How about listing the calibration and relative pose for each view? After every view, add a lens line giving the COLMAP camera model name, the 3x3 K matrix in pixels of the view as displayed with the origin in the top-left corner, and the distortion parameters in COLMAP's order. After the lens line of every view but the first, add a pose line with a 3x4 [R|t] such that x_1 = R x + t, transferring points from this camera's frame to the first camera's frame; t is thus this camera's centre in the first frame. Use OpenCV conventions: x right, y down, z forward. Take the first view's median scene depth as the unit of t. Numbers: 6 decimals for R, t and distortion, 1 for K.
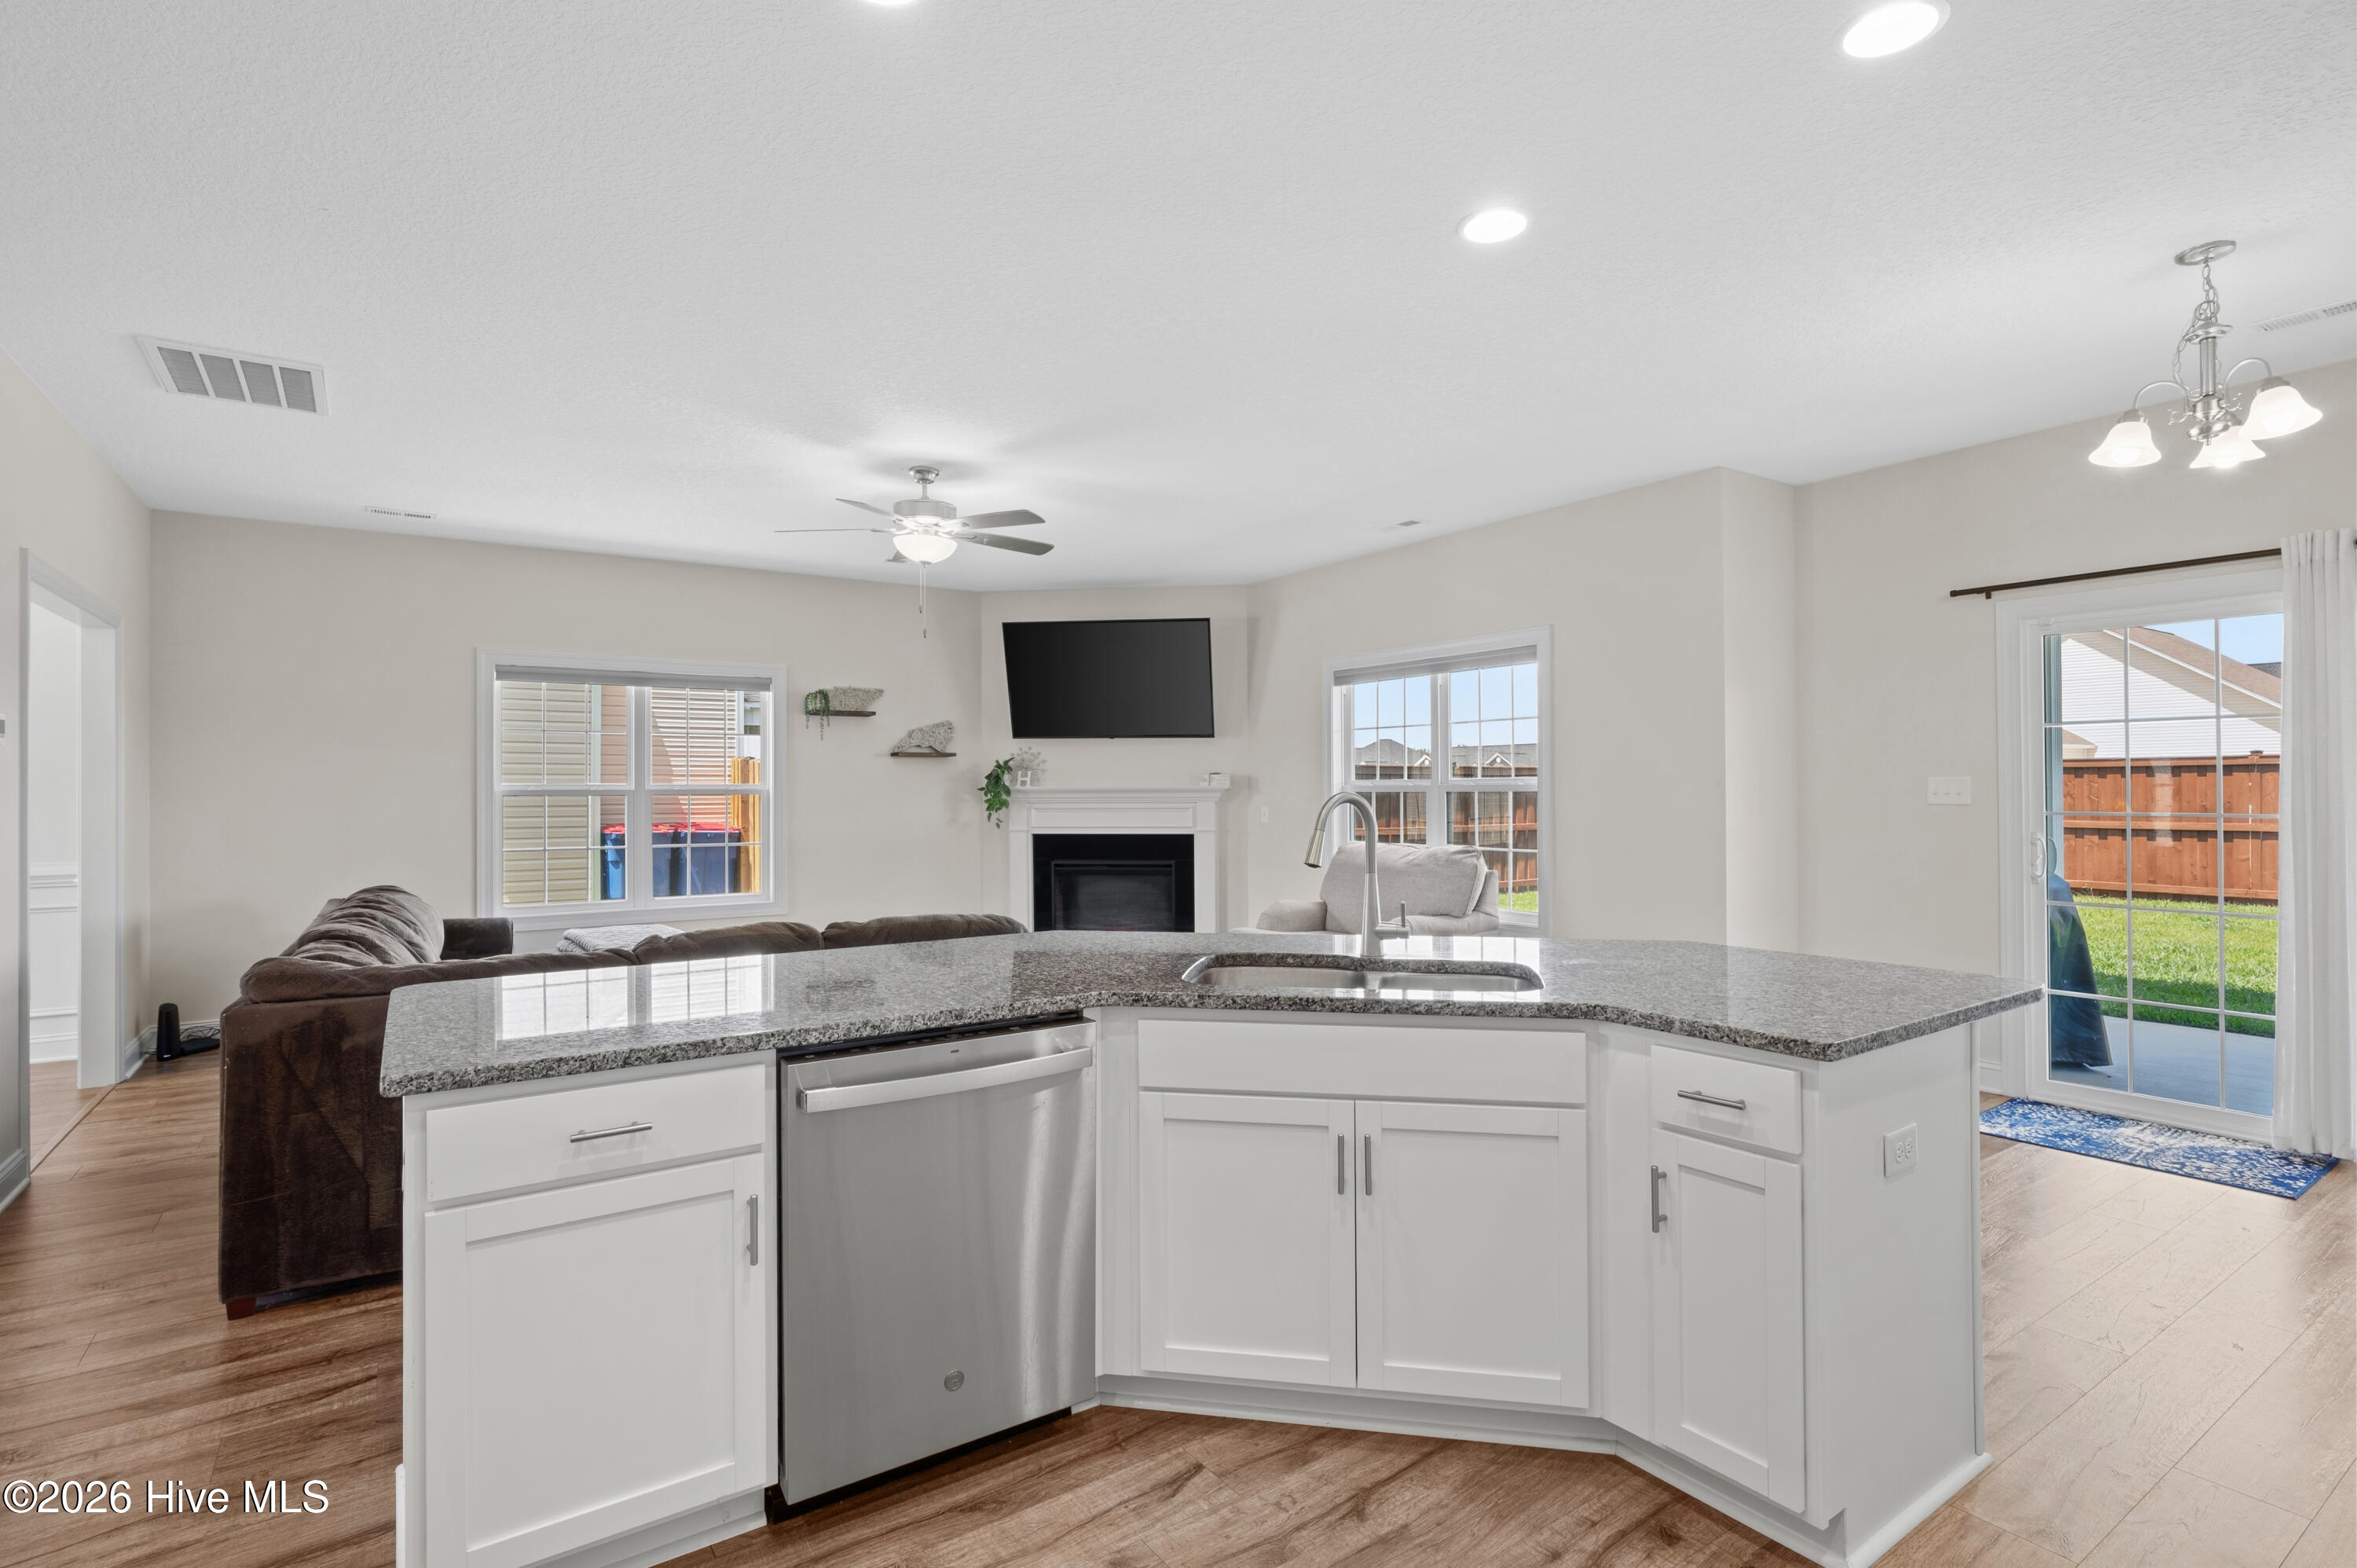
lens RADIAL K [[1112.8, 0, 1178.5], [0, 1112.8, 784.0], [0, 0, 1]] dist [0.000230, 0.000205]
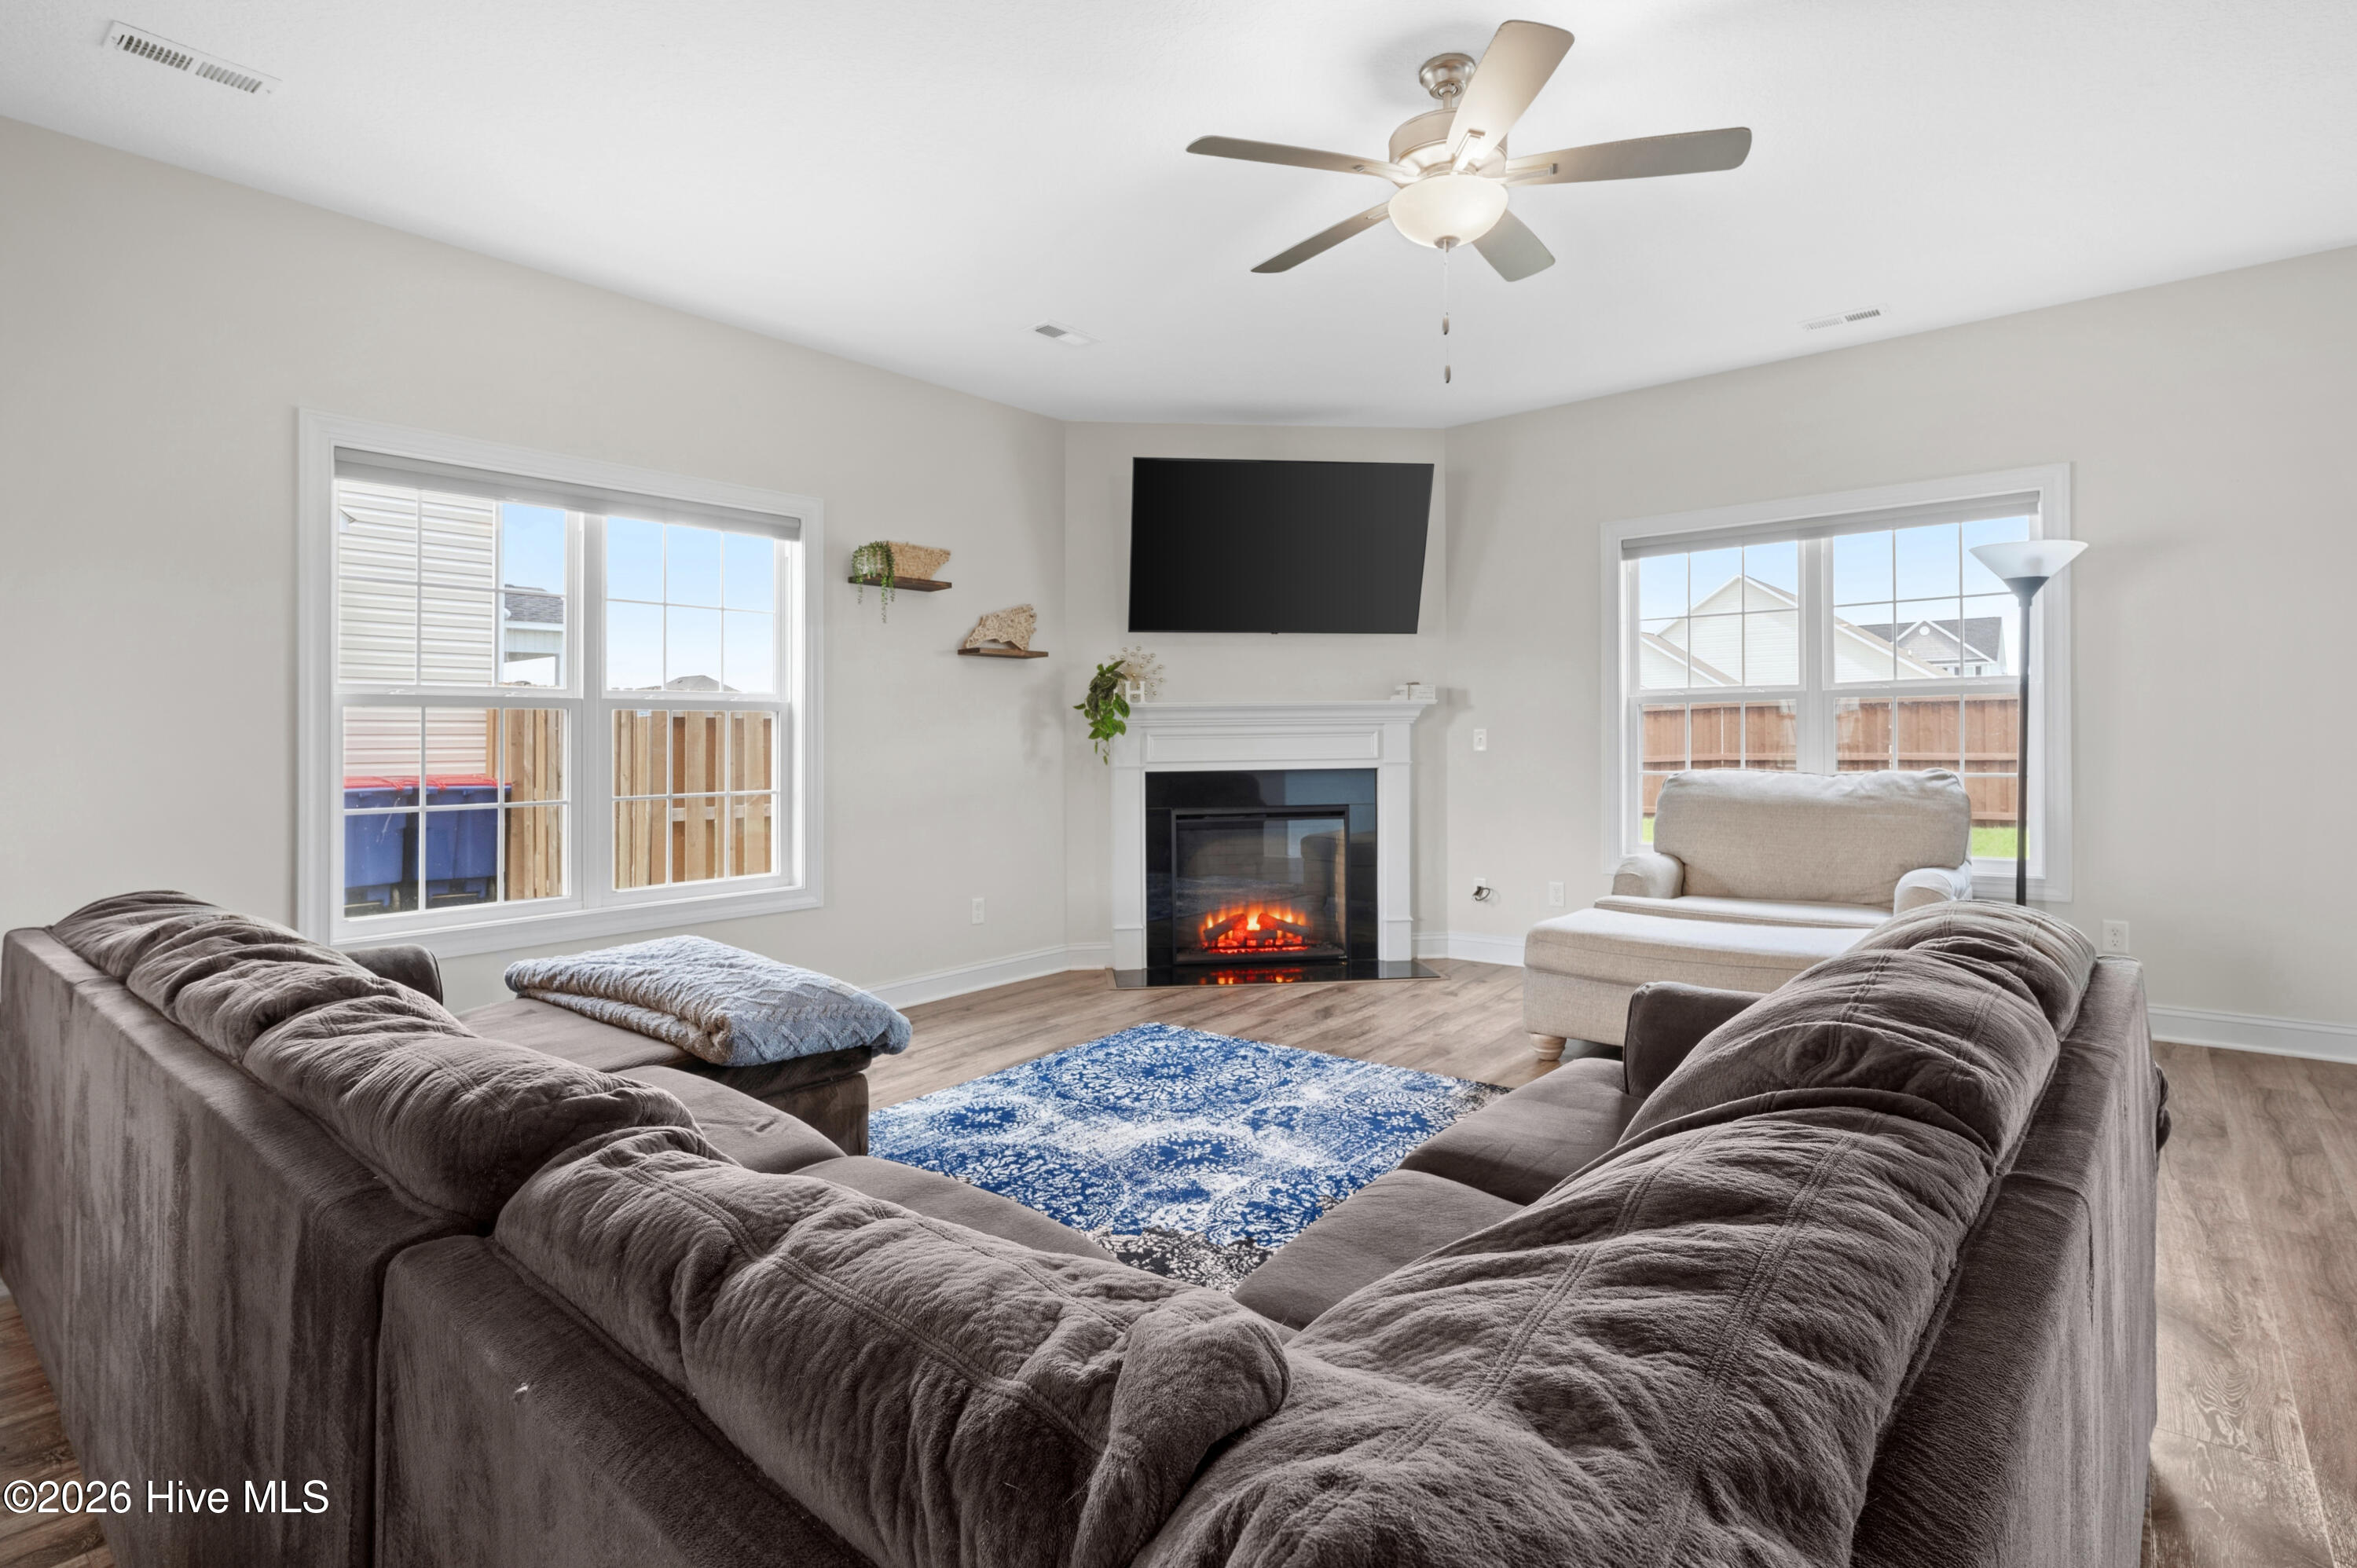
lens RADIAL K [[1159.4, 0, 1183.1], [0, 1159.4, 748.3], [0, 0, 1]] dist [-0.000361, 0.000803]
pose [[0.960340, -0.011609, 0.278589, -0.323117], [0.008410, 0.999884, 0.012675, 0.022327], [-0.278704, -0.009830, 0.960327, 0.314088]]
